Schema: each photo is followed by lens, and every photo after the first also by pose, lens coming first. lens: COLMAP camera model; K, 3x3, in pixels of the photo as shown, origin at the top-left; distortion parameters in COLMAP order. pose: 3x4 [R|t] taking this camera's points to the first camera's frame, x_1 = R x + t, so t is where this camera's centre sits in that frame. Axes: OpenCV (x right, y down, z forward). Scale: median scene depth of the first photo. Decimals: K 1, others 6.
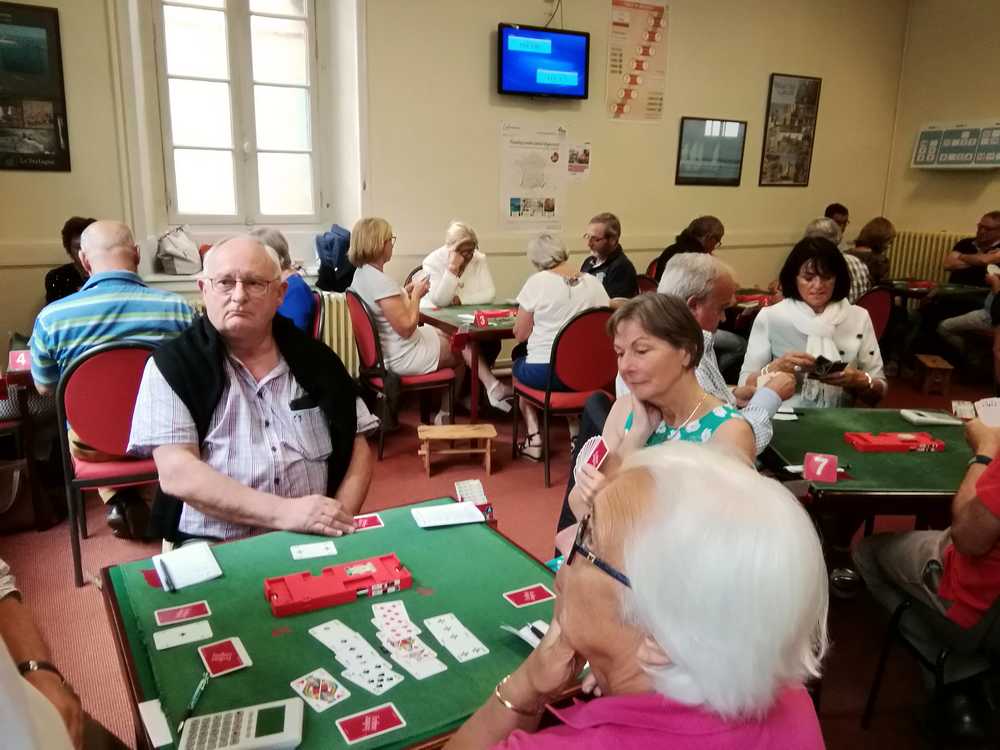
lens RADIAL K [[846.2, 0, 500.0], [0, 846.2, 375.0], [0, 0, 1]] dist [0.131431, -0.188278]
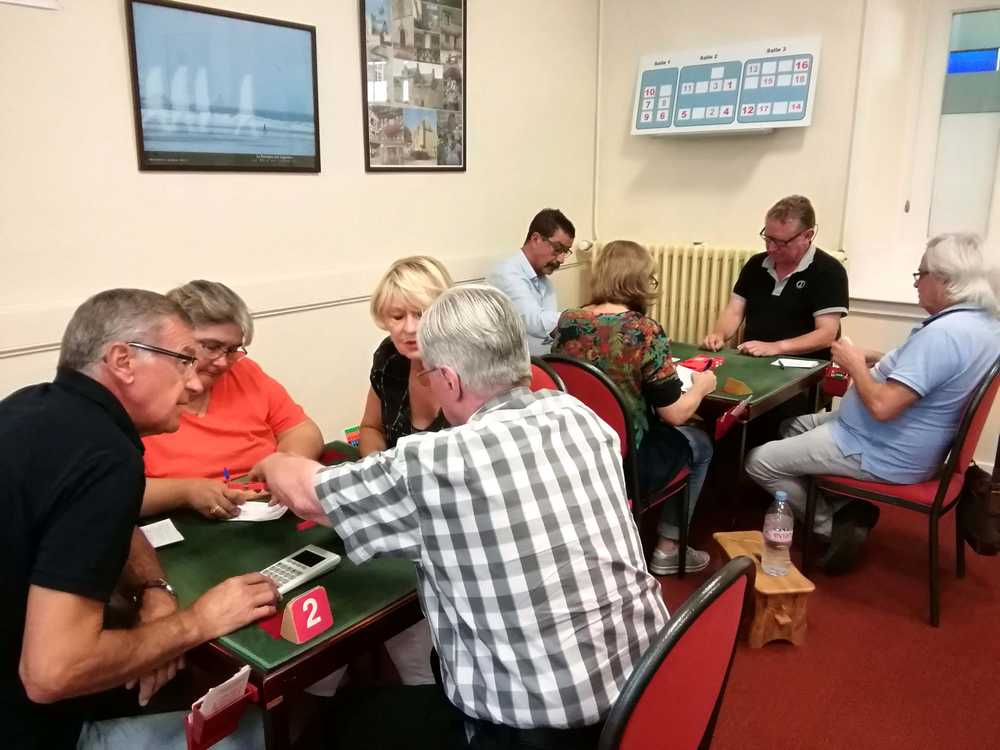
lens RADIAL K [[846.2, 0, 500.0], [0, 846.2, 375.0], [0, 0, 1]] dist [0.131431, -0.188278]
pose [[0.941338, -0.106000, 0.320385, 0.204999], [0.101839, 0.994355, 0.029765, -0.113745], [-0.321732, 0.004609, 0.946820, 0.522353]]
